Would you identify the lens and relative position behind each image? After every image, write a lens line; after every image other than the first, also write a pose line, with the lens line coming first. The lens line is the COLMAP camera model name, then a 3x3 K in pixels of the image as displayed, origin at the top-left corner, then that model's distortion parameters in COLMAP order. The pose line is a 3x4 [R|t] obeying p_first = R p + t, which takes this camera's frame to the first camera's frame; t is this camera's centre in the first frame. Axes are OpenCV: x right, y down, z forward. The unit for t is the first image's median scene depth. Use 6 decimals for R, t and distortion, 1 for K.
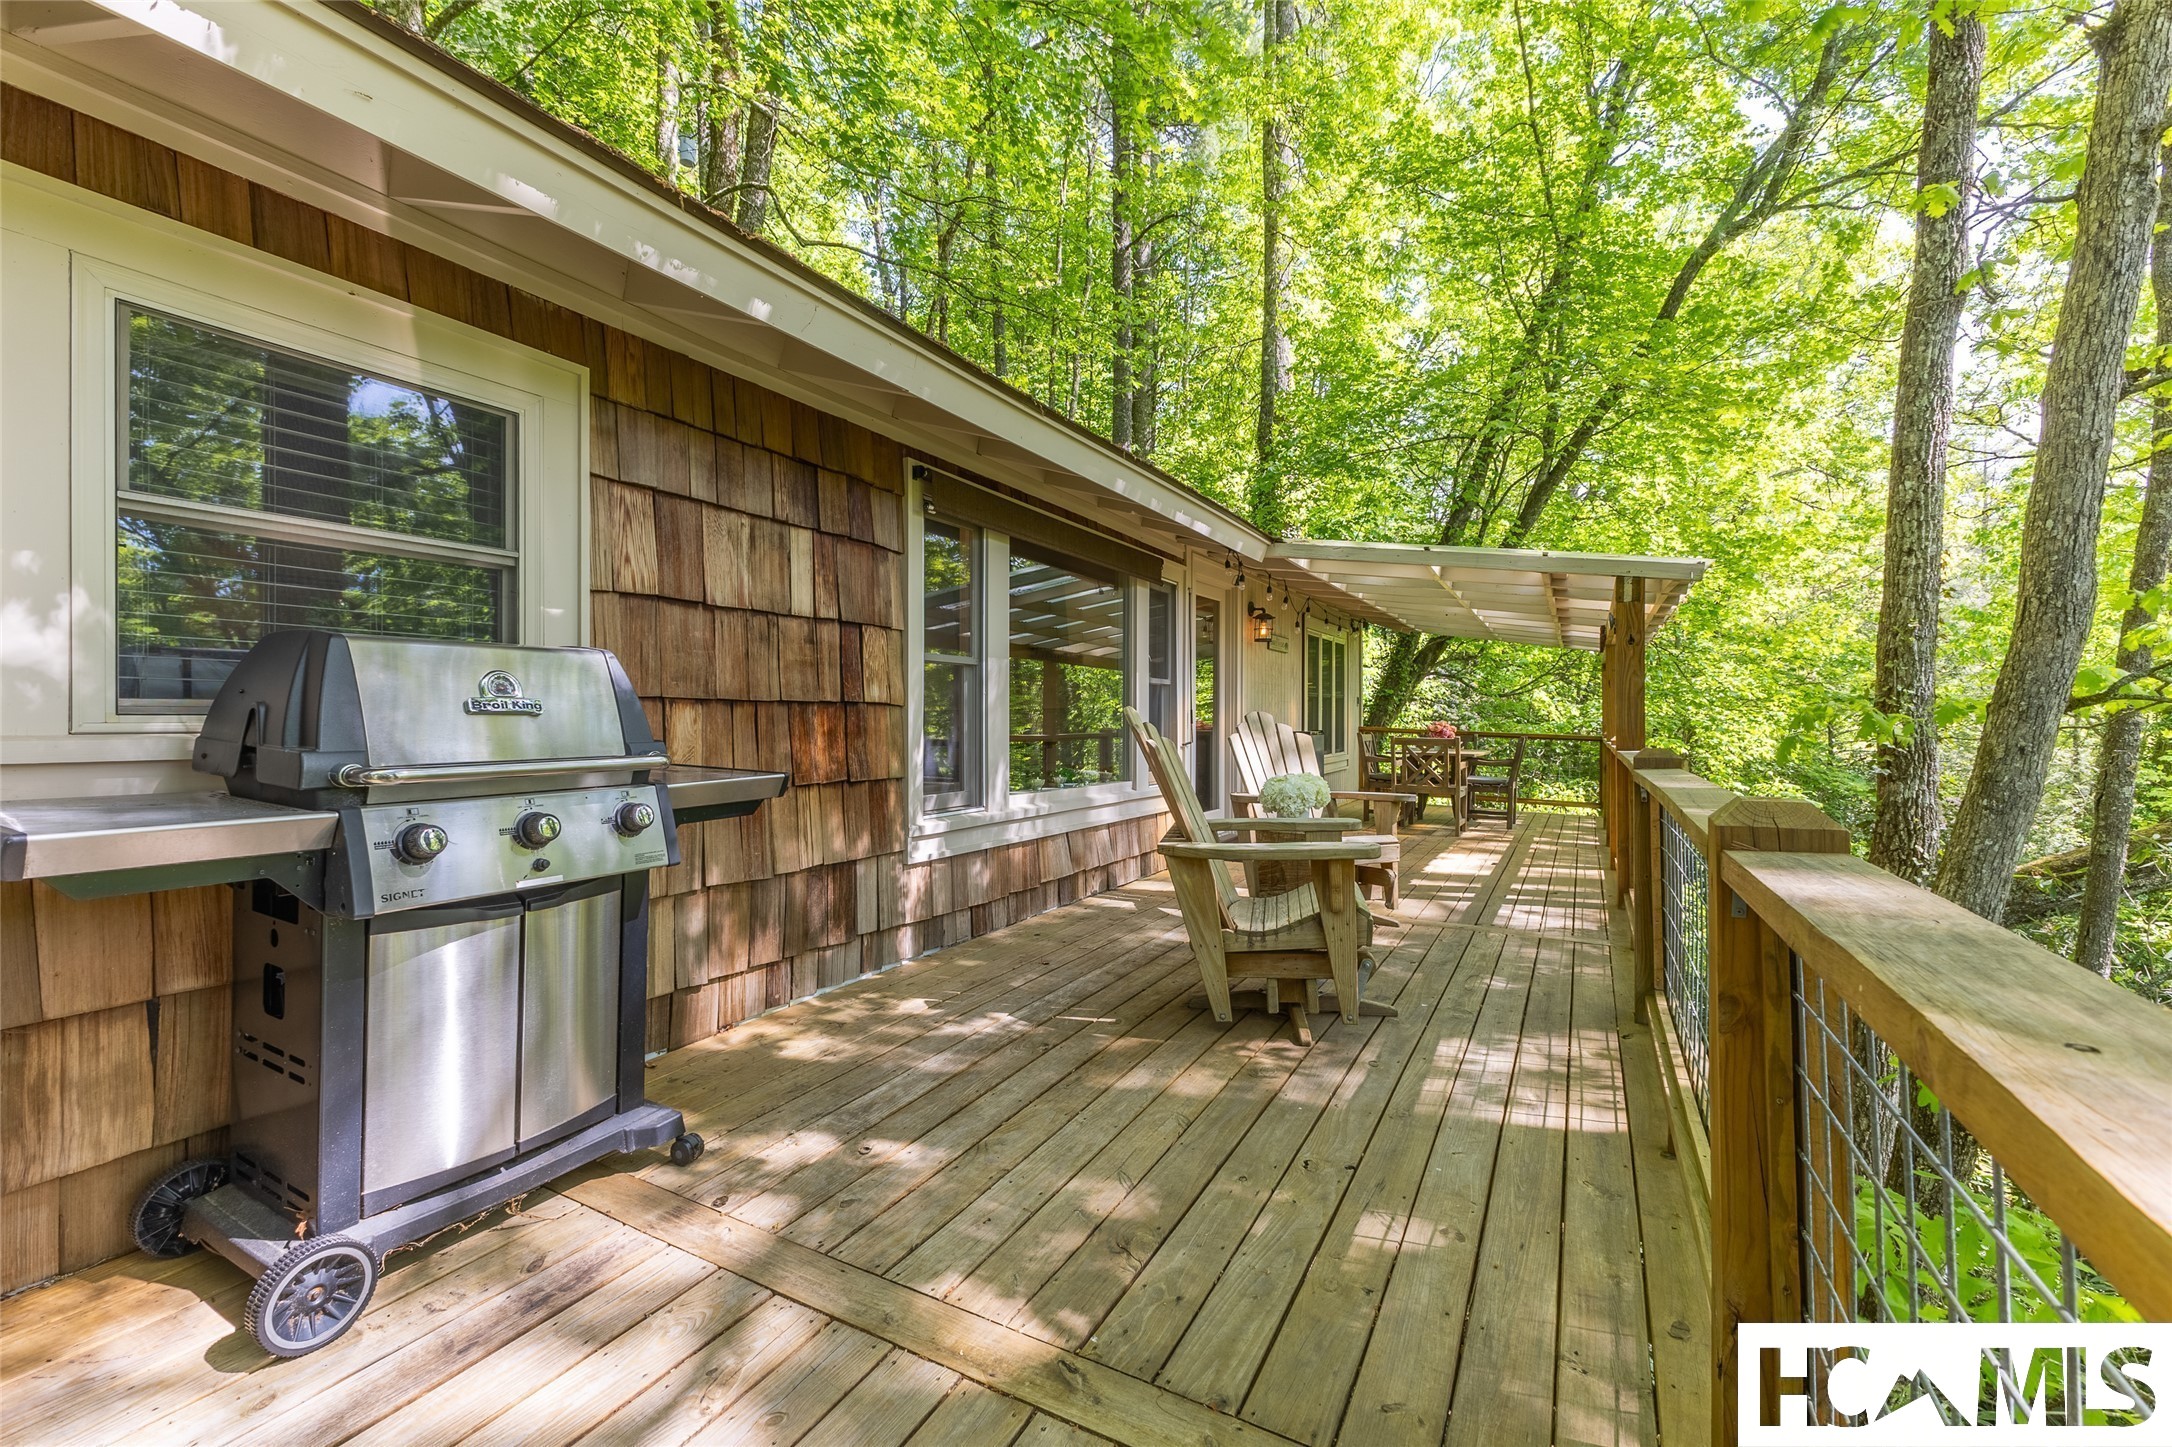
lens RADIAL K [[939.5, 0, 1081.3], [0, 939.5, 712.7], [0, 0, 1]] dist [-0.001061, 0.000021]
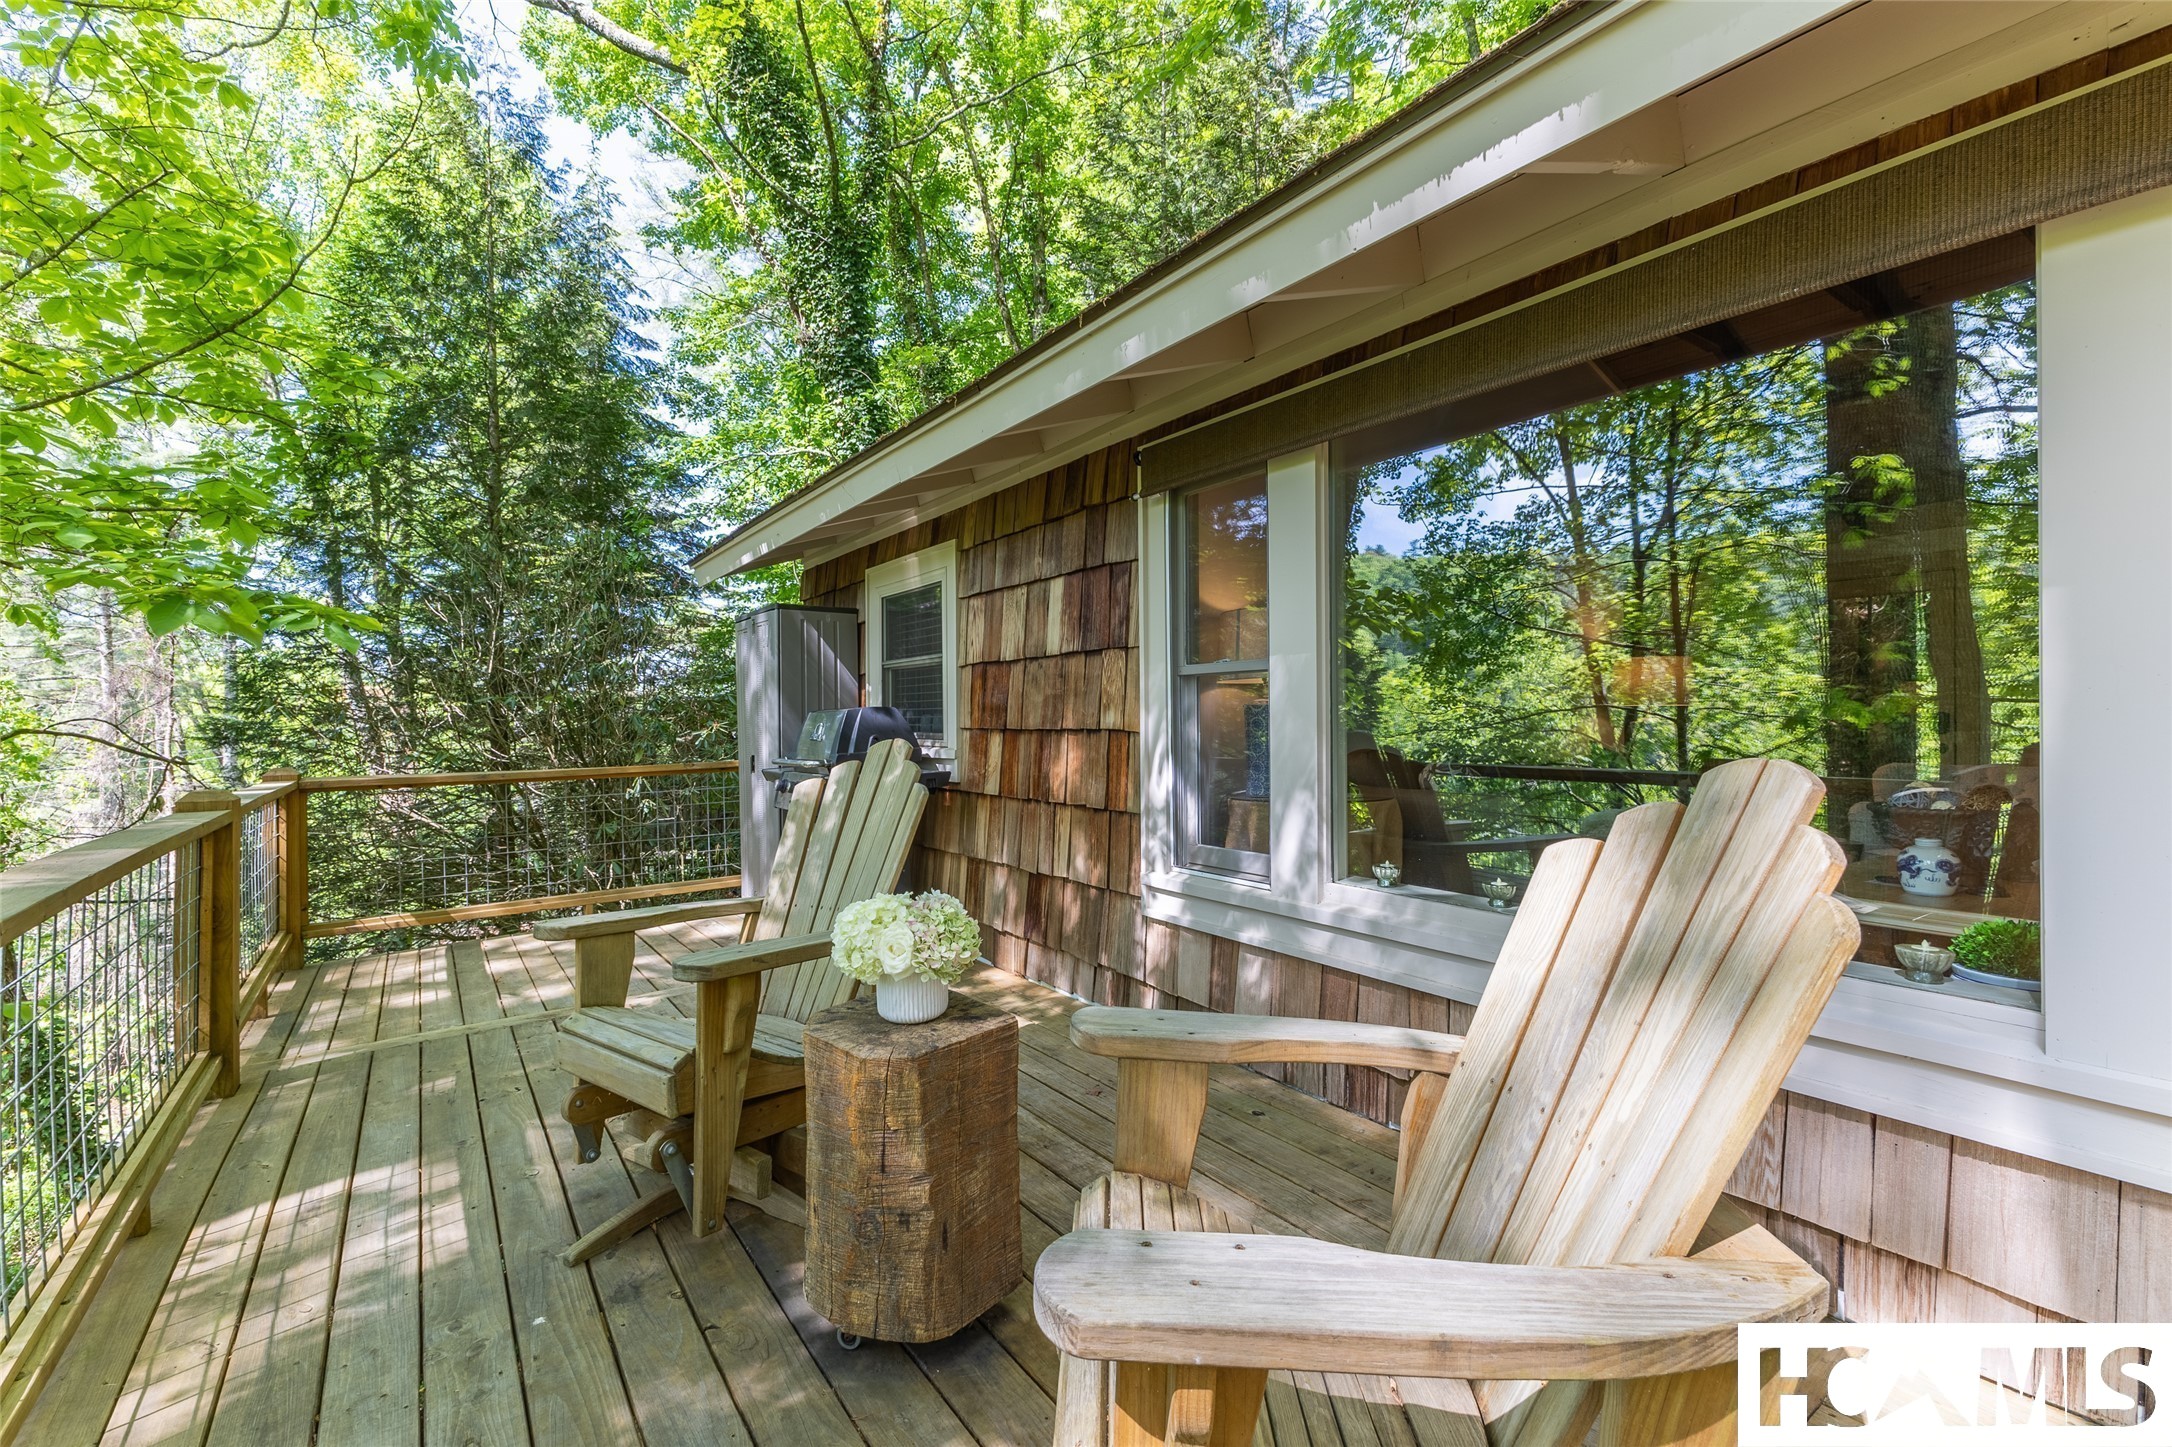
lens RADIAL K [[939.5, 0, 1080.2], [0, 939.5, 730.3], [0, 0, 1]] dist [-0.001061, 0.000021]
pose [[-0.446655, 0.011115, -0.894637, 0.802336], [0.015270, 0.999872, 0.004799, -0.018197], [0.894576, -0.011518, -0.446767, 1.737031]]
